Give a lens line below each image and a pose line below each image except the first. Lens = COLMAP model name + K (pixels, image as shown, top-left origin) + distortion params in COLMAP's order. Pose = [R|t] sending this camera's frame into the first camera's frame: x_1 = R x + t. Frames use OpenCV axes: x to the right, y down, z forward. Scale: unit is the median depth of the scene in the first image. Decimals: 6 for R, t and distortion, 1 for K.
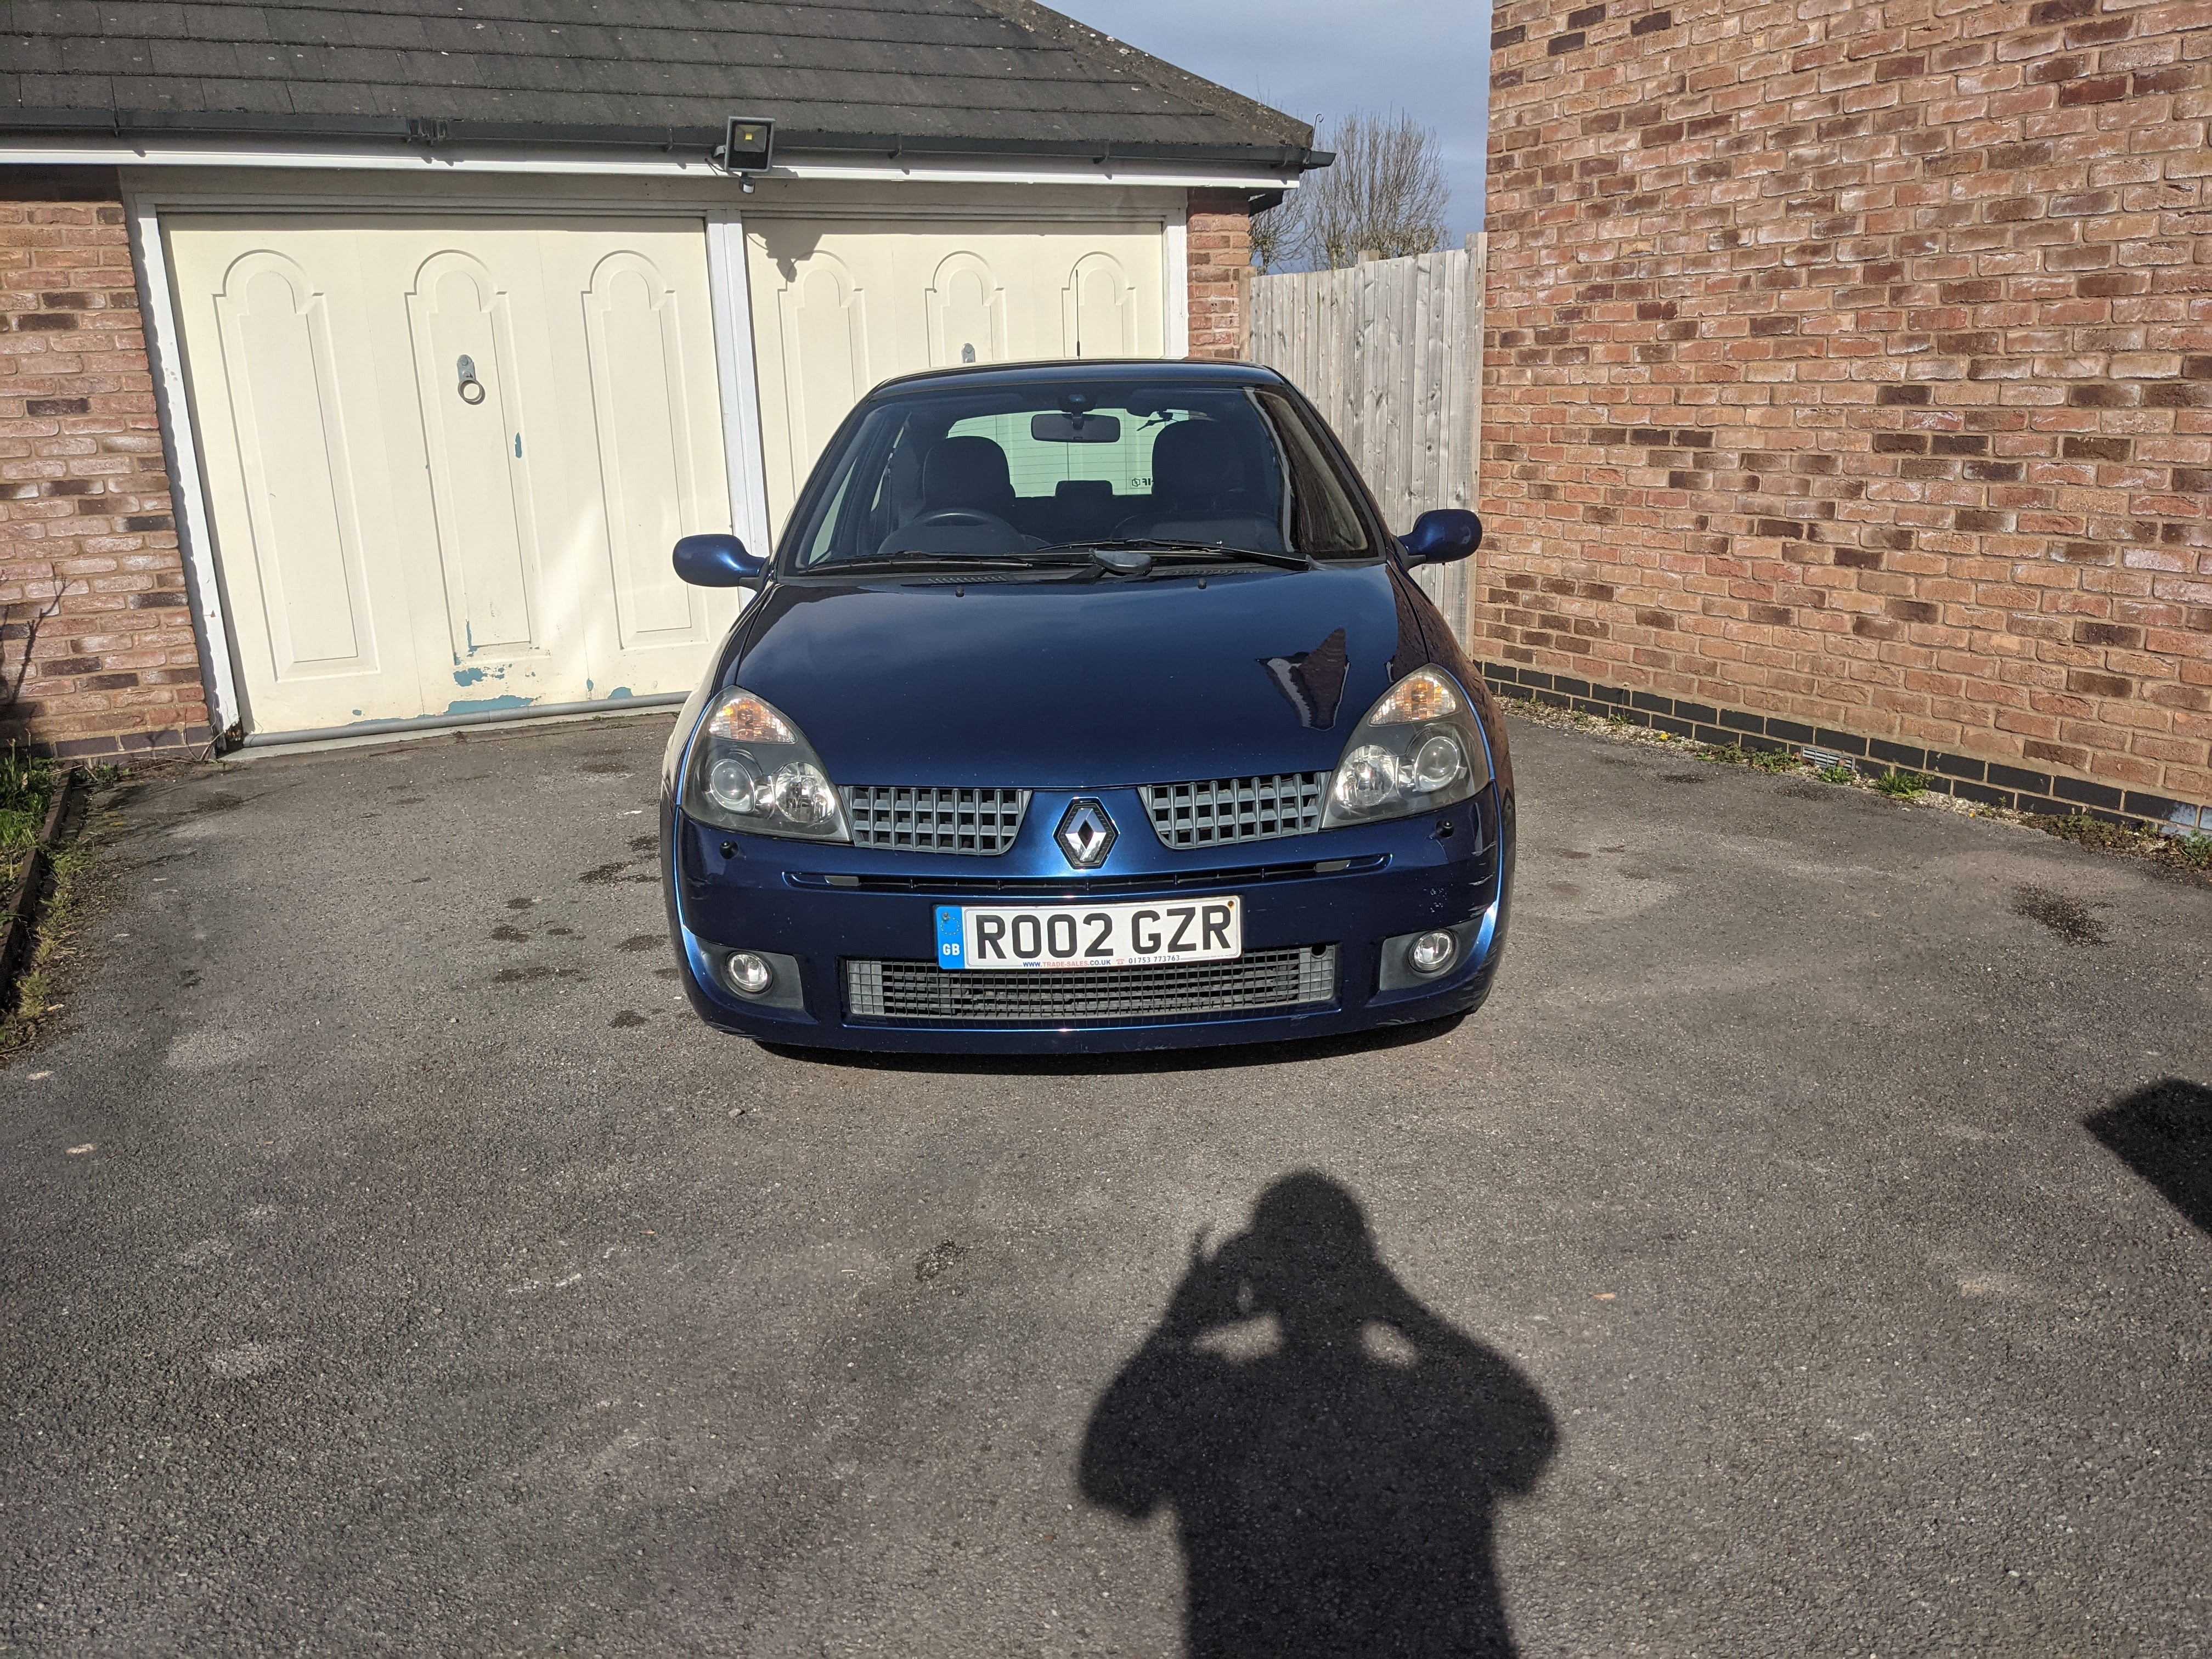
lens RADIAL K [[1714.0, 0, 1087.1], [0, 1714.0, 896.2], [0, 0, 1]] dist [0.063887, -0.078956]
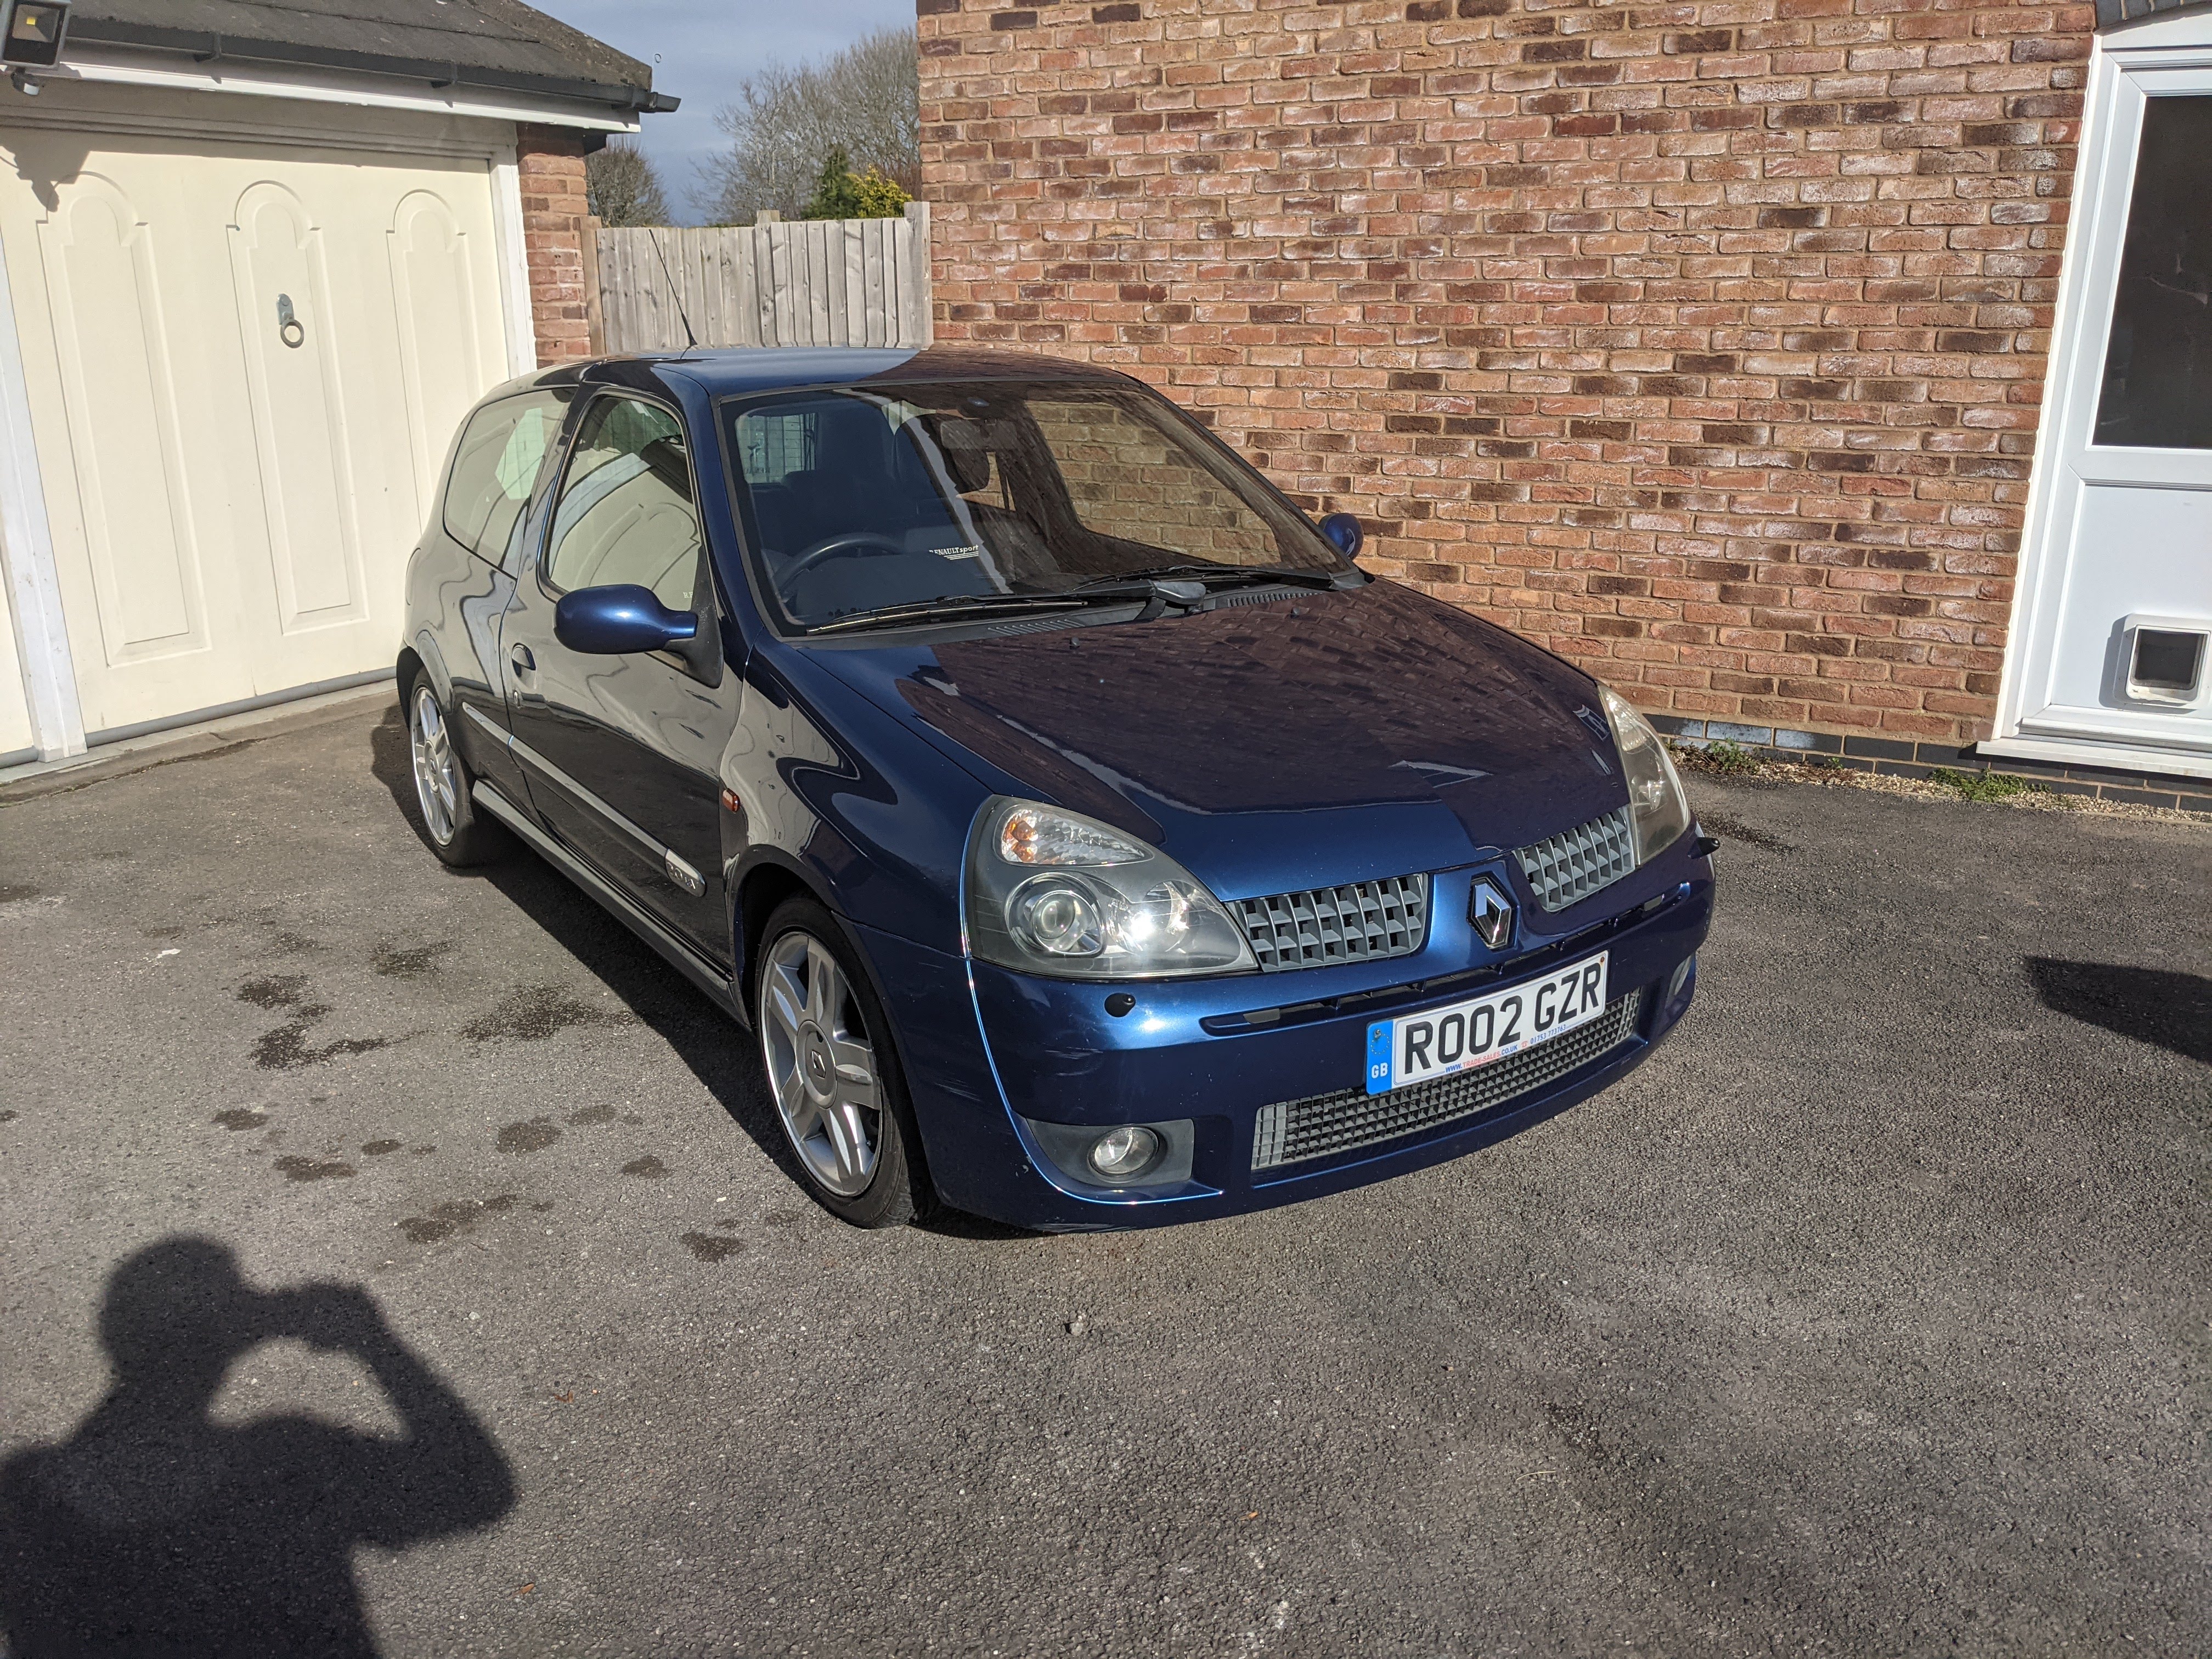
lens RADIAL K [[1735.0, 0, 1106.0], [0, 1735.0, 829.5], [0, 0, 1]] dist [0.053125, -0.077101]
pose [[0.826932, -0.141979, 0.544082, -0.329658], [0.144370, 0.988771, 0.038598, -0.072005], [-0.543453, 0.046631, 0.838144, 0.172433]]
